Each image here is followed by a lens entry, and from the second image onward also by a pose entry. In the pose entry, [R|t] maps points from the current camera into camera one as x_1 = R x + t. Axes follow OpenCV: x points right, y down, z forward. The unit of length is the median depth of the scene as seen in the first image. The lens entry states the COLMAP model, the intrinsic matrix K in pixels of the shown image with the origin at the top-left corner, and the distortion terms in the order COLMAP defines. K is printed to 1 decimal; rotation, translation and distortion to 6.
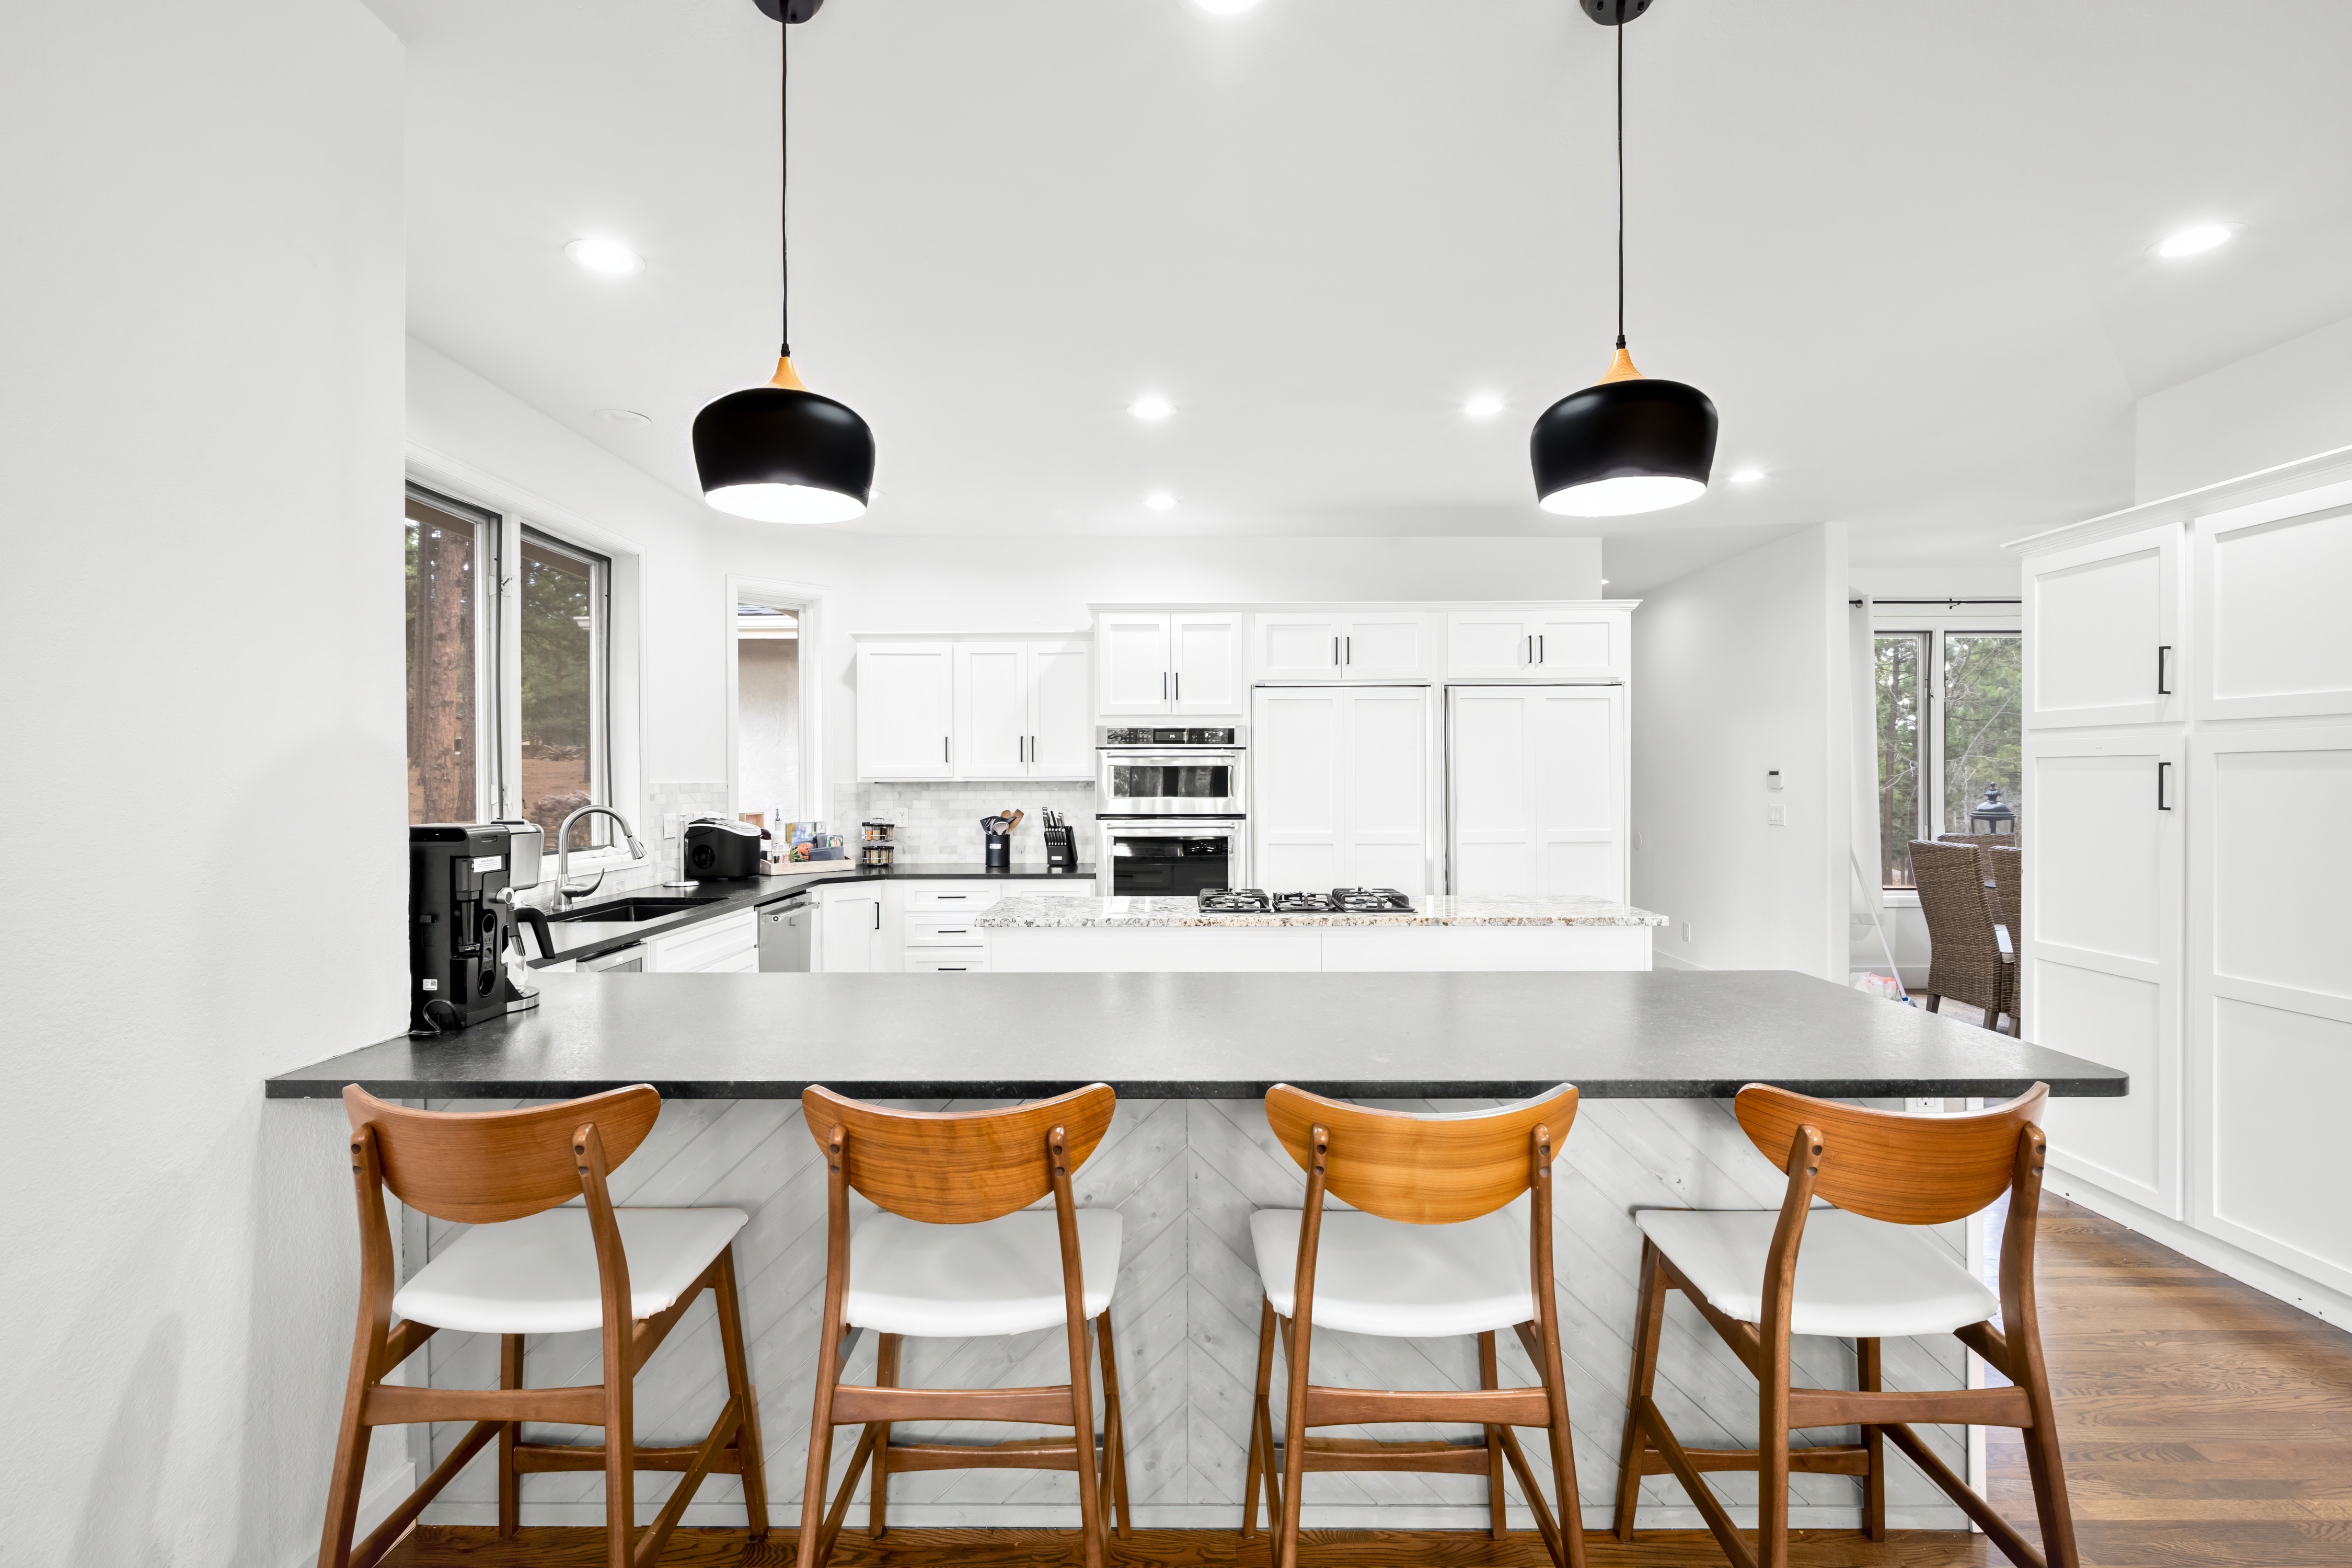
lens RADIAL K [[1099.3, 0, 1180.2], [0, 1099.3, 775.6], [0, 0, 1]] dist [-0.005666, -0.000218]
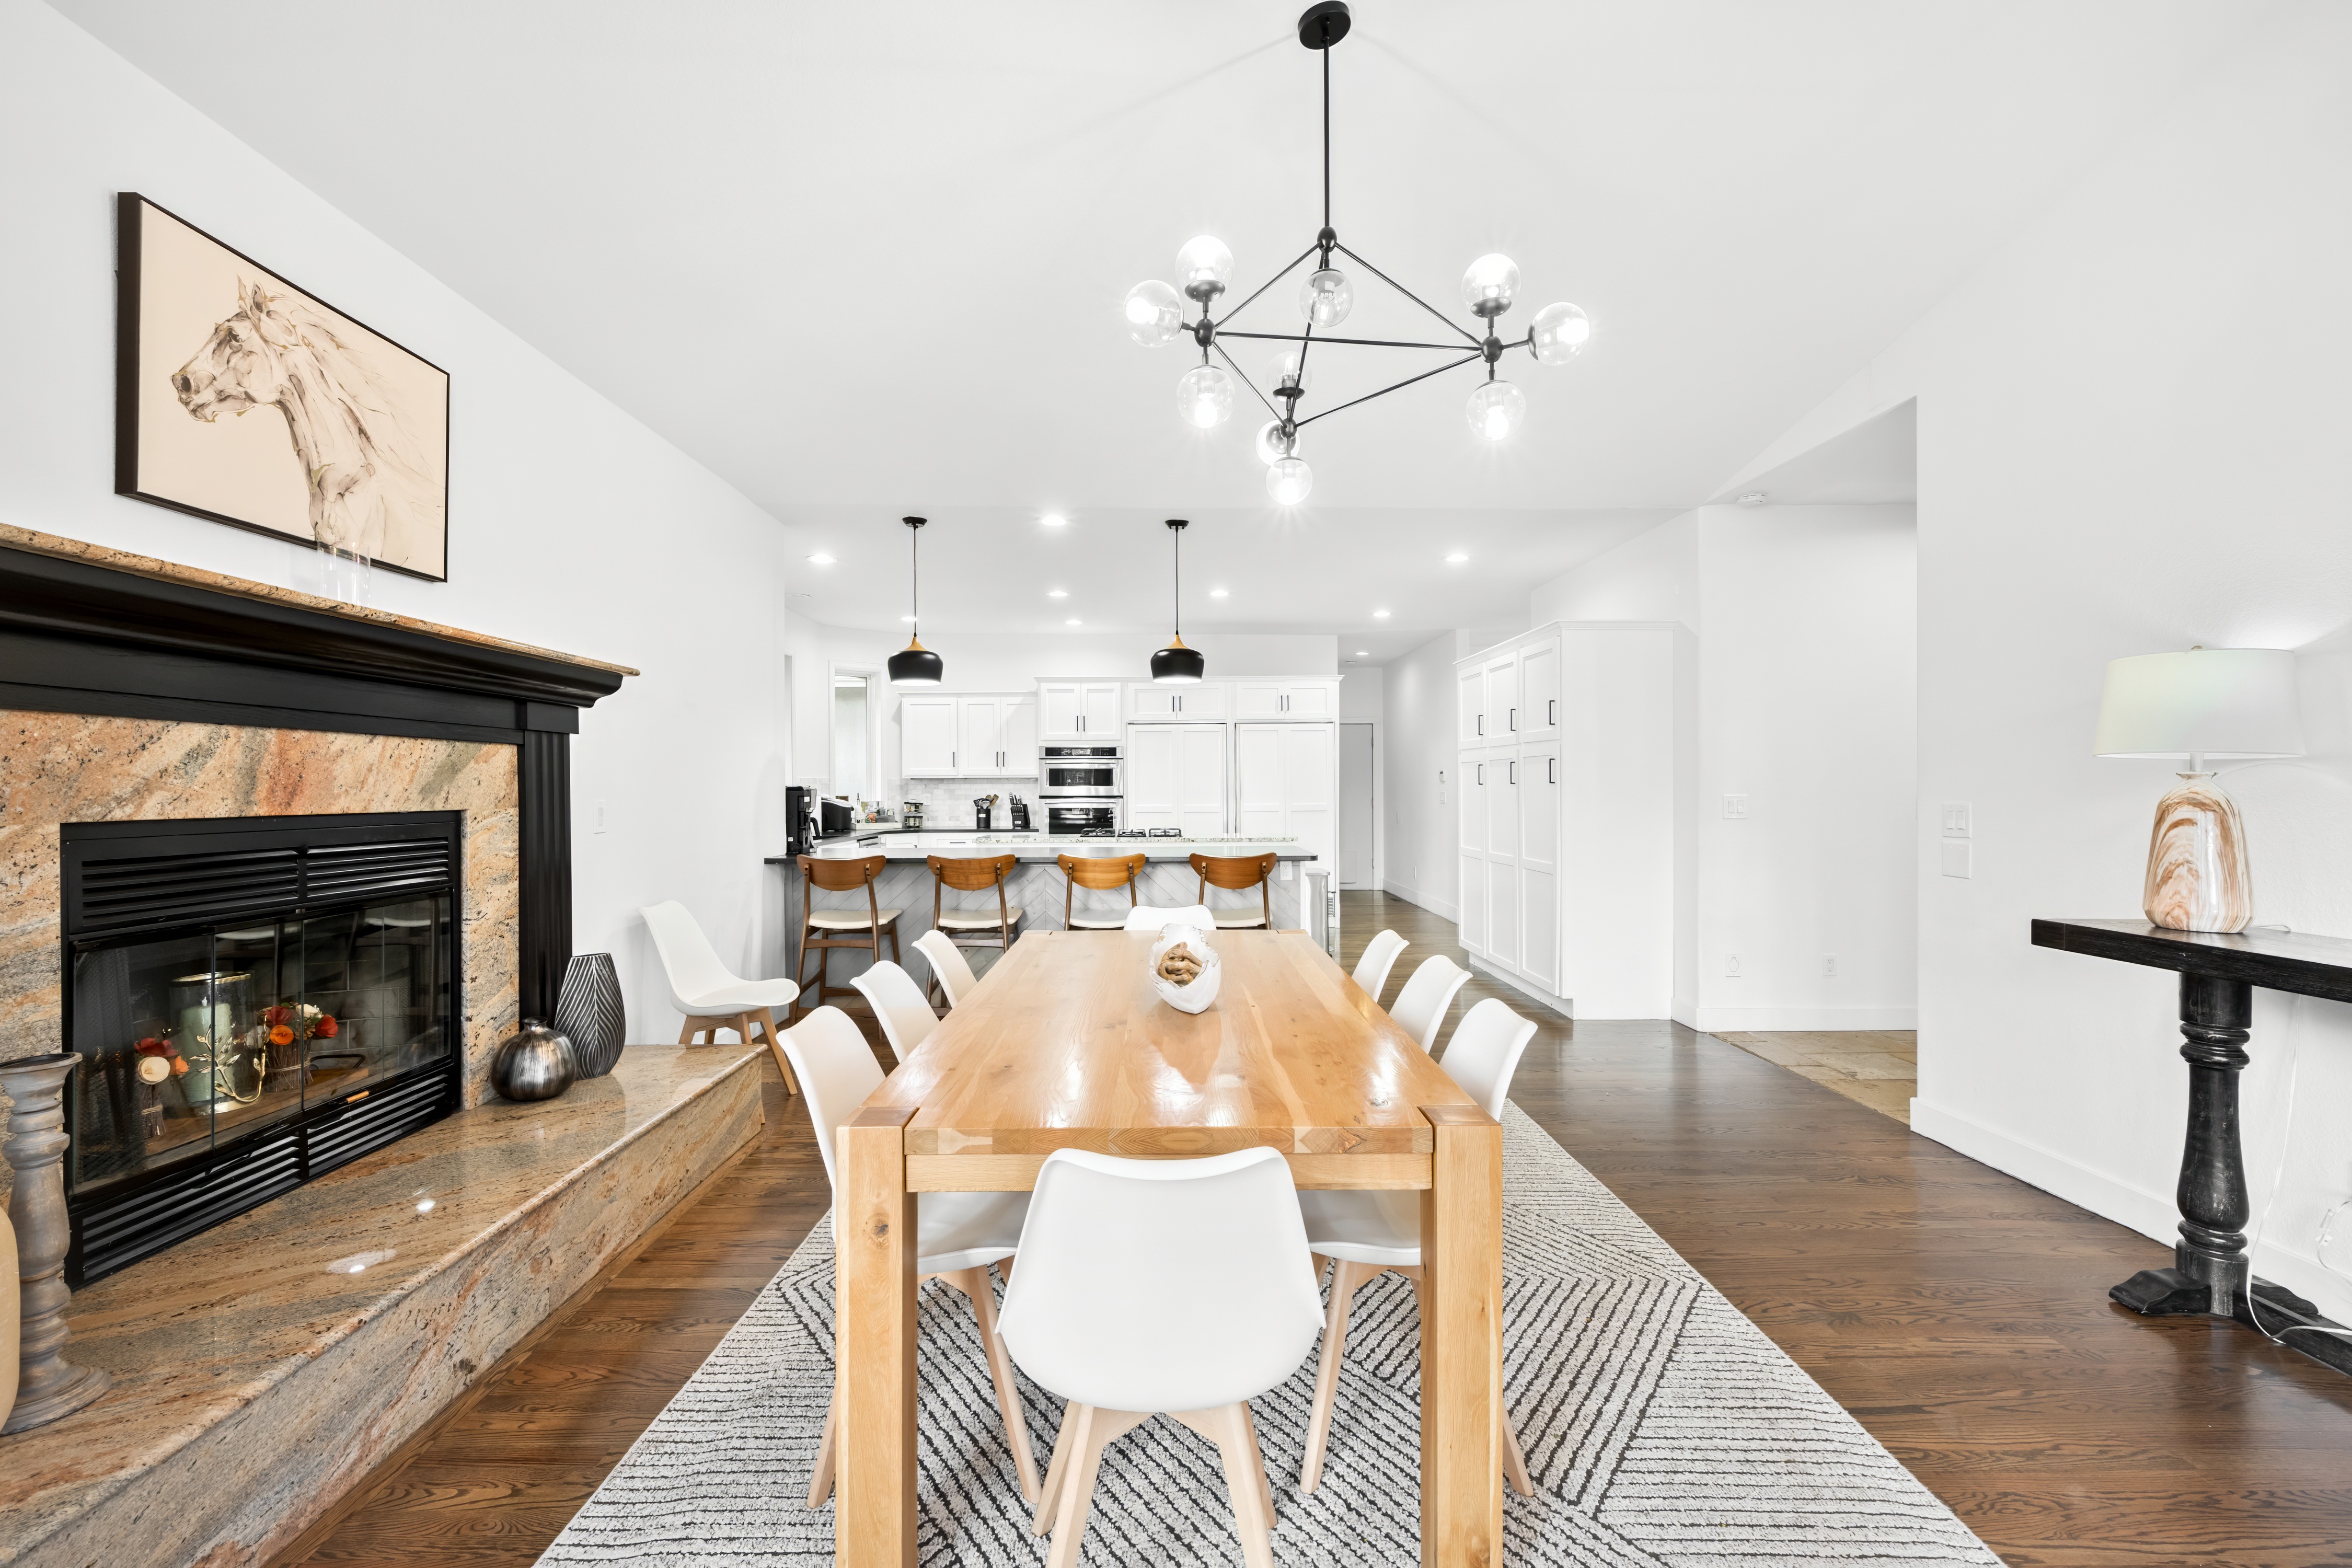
lens RADIAL K [[1026.9, 0, 1167.5], [0, 1026.9, 776.6], [0, 0, 1]] dist [0.000536, 0.000009]
pose [[0.999965, 0.000218, 0.008349, 0.113948], [-0.000189, 0.999994, -0.003544, 0.009677], [-0.008350, 0.003543, 0.999959, -0.640588]]
